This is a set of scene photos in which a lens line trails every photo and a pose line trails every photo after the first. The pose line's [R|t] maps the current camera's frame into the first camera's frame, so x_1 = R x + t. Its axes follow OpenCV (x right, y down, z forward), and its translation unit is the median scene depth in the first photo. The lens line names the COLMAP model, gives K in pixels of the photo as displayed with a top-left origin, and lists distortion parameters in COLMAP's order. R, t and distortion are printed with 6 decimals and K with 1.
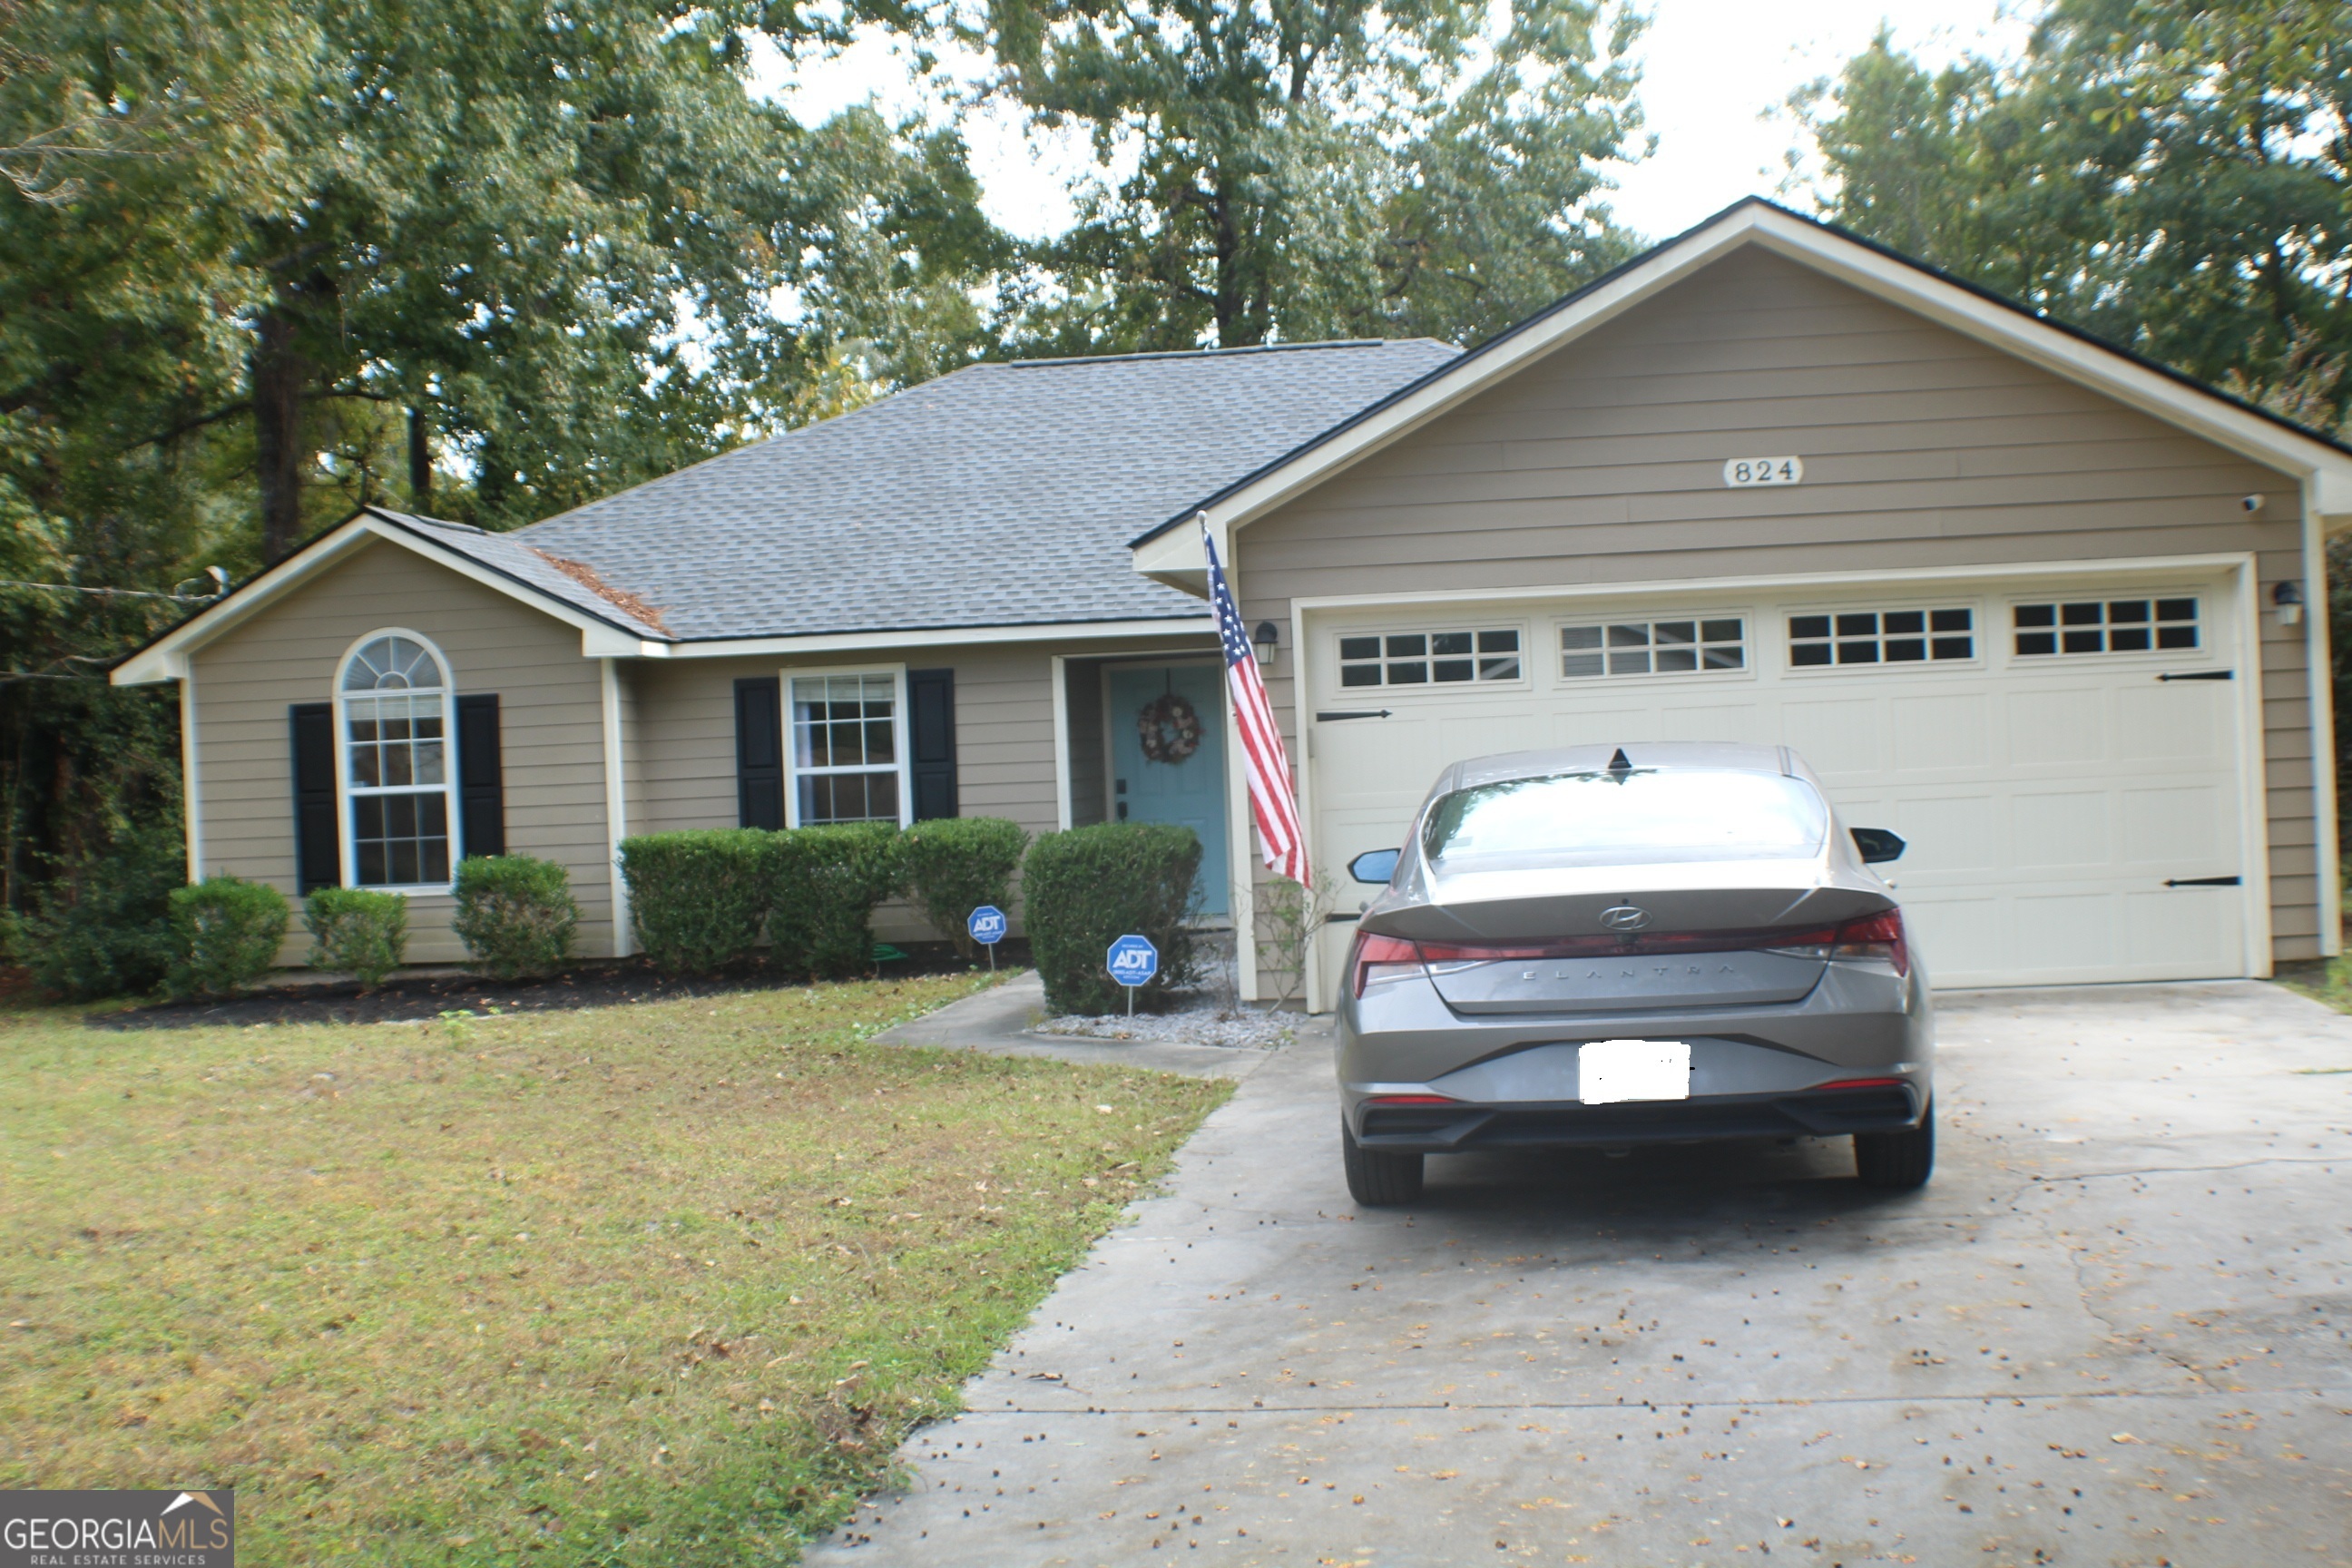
lens RADIAL K [[2316.5, 0, 1176.0], [0, 2316.5, 784.0], [0, 0, 1]] dist [-0.084196, 0.009095]
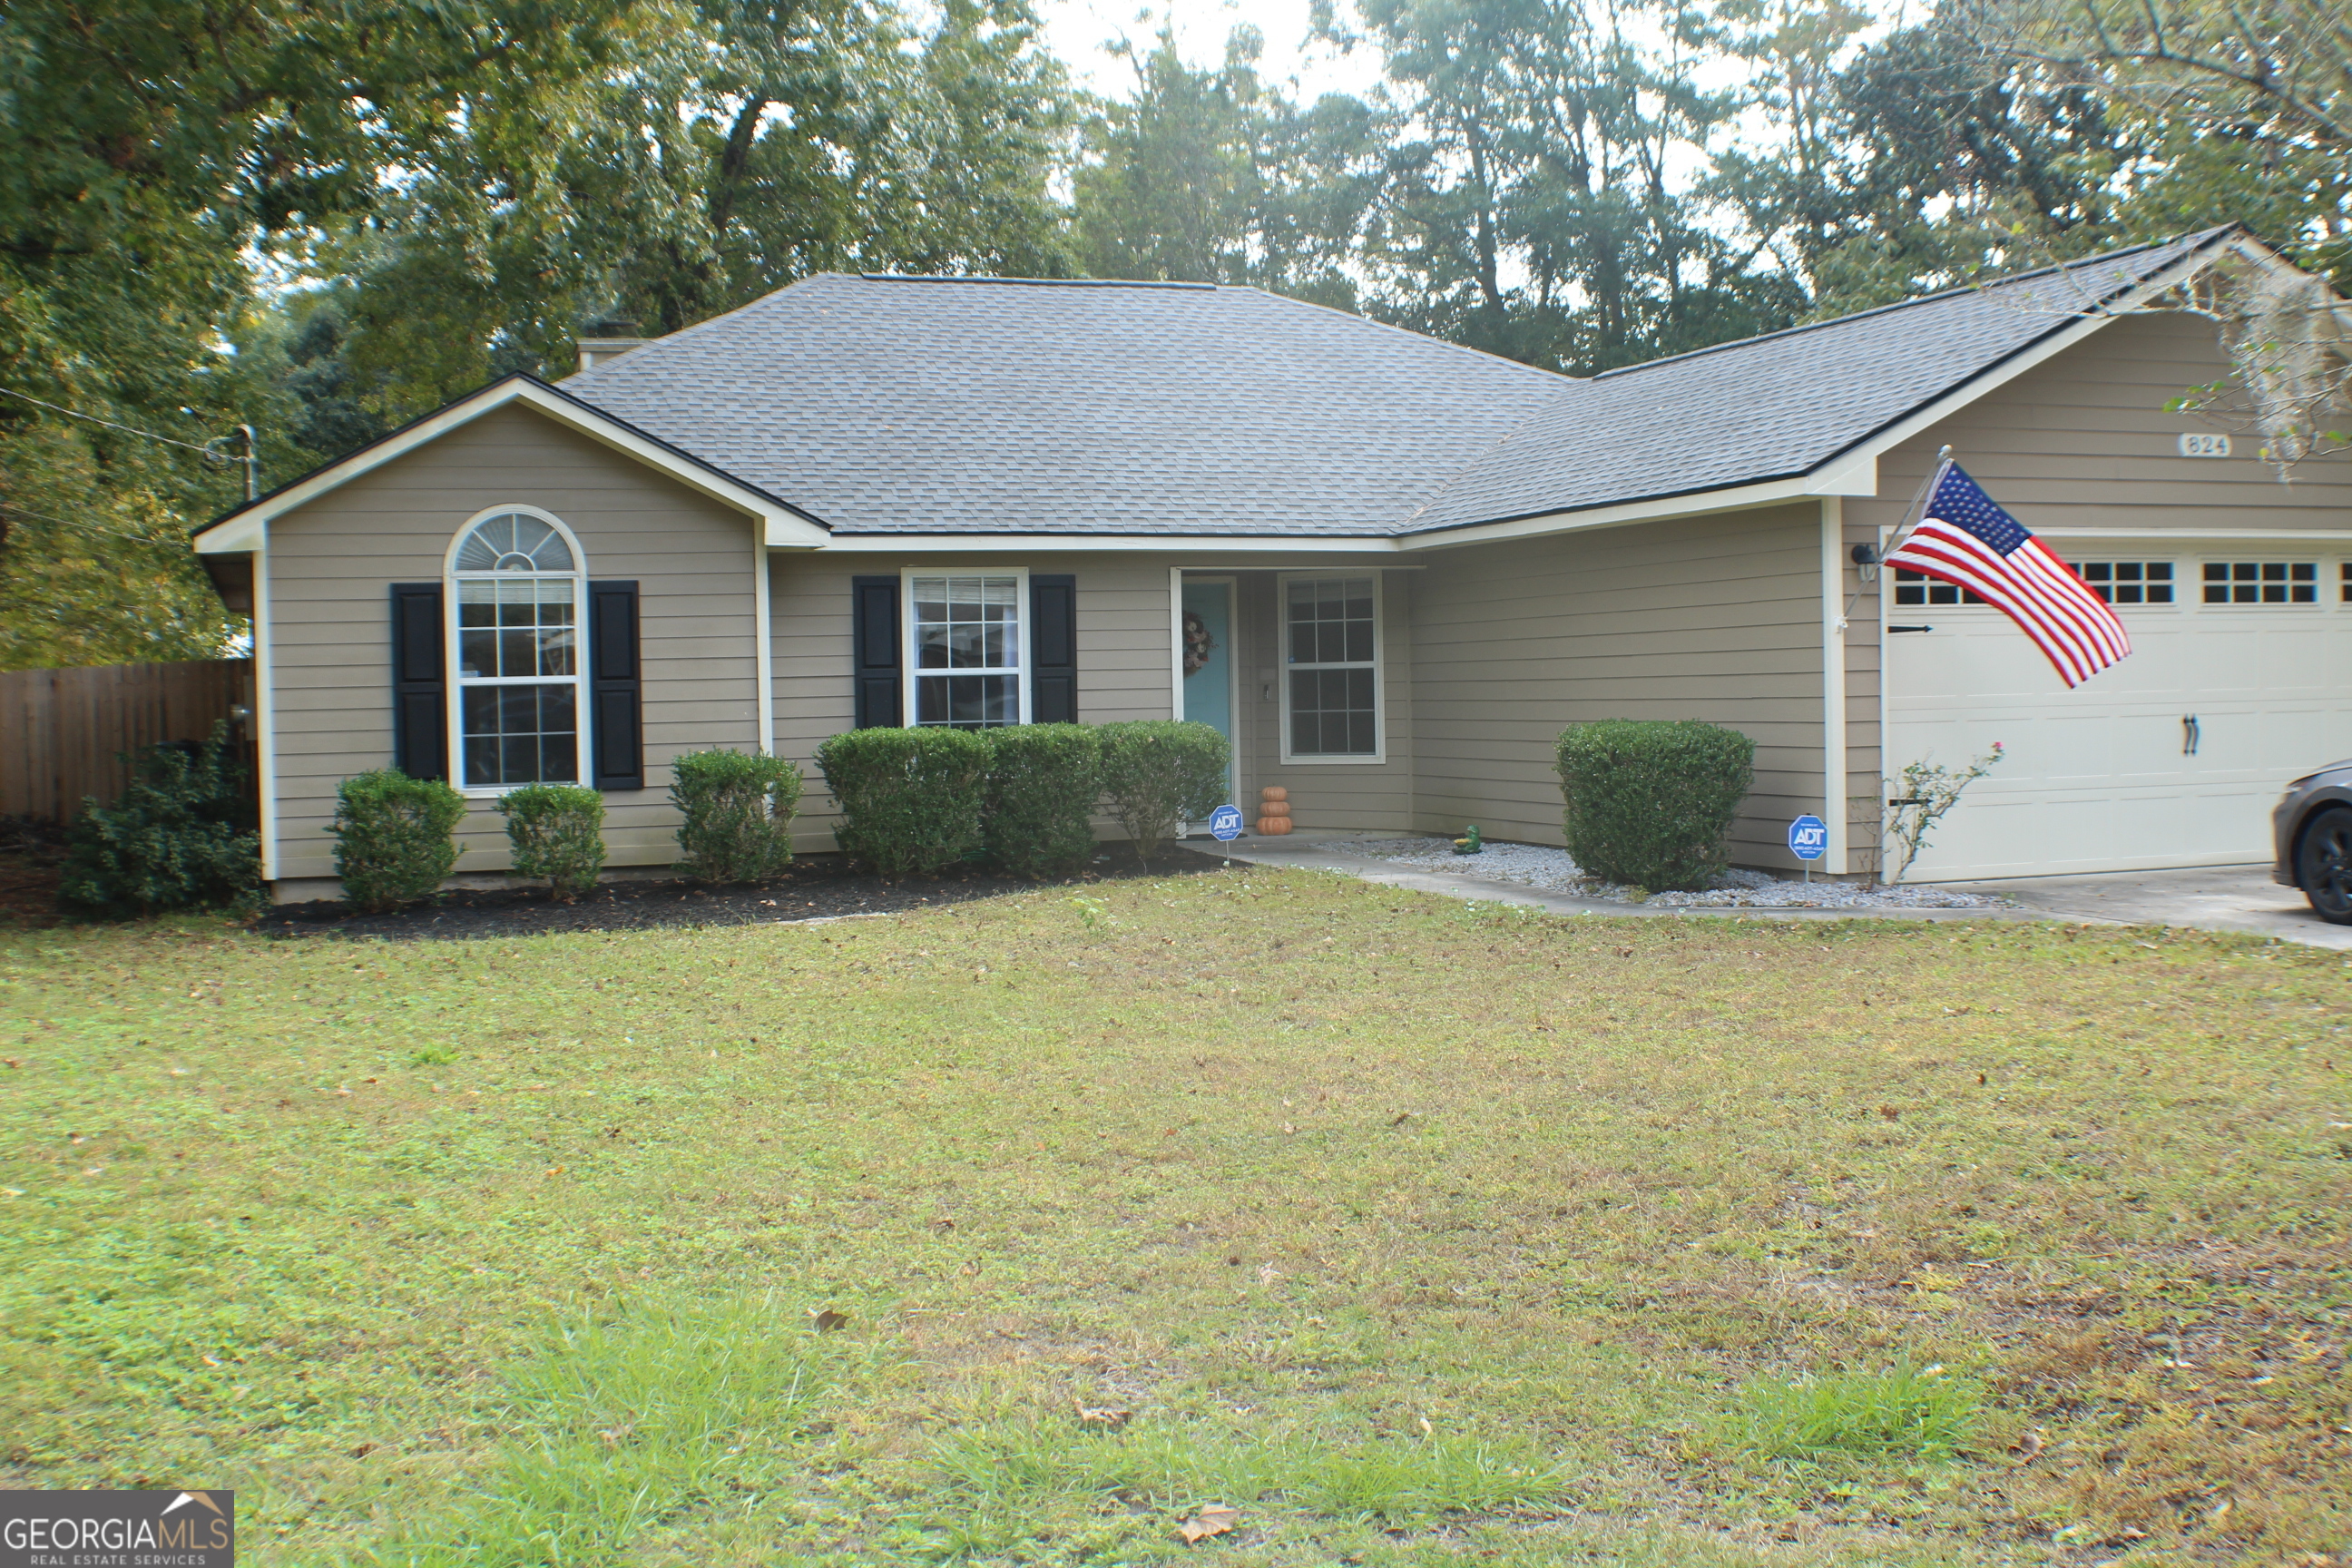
lens RADIAL K [[2268.5, 0, 1176.0], [0, 2268.5, 784.0], [0, 0, 1]] dist [-0.084842, 0.002099]
pose [[0.921358, 0.007874, 0.388634, -0.446571], [-0.018193, 0.999573, 0.022880, 0.018539], [-0.388288, -0.028151, 0.921108, 0.063463]]
